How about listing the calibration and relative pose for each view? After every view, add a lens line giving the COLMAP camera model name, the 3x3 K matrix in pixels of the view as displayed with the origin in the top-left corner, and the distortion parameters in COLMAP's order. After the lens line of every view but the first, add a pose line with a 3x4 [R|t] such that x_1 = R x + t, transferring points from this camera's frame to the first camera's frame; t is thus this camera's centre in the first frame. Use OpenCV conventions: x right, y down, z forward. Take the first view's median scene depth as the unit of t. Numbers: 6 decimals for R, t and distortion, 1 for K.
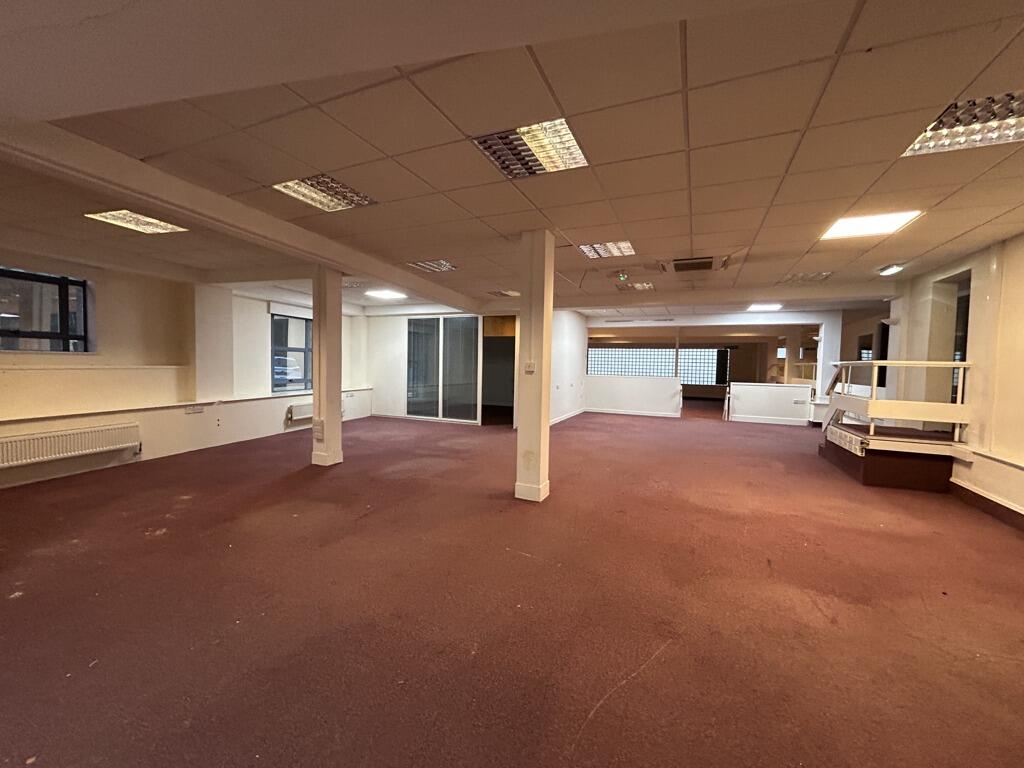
lens RADIAL K [[410.5, 0, 510.1], [0, 410.5, 382.1], [0, 0, 1]] dist [-0.004102, -0.000483]
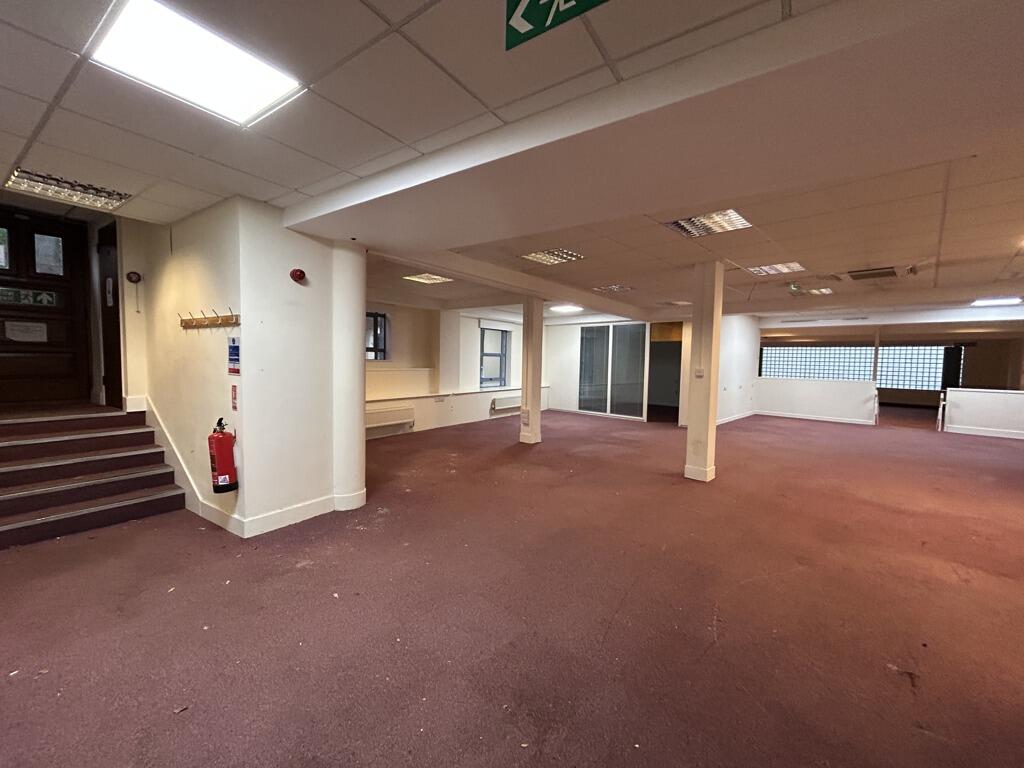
lens RADIAL K [[410.5, 0, 510.1], [0, 410.5, 382.1], [0, 0, 1]] dist [-0.004102, -0.000483]
pose [[0.932904, 0.016816, -0.359732, -0.022869], [-0.015705, 0.999859, 0.006009, -0.003301], [0.359782, 0.000044, 0.933036, -0.206197]]
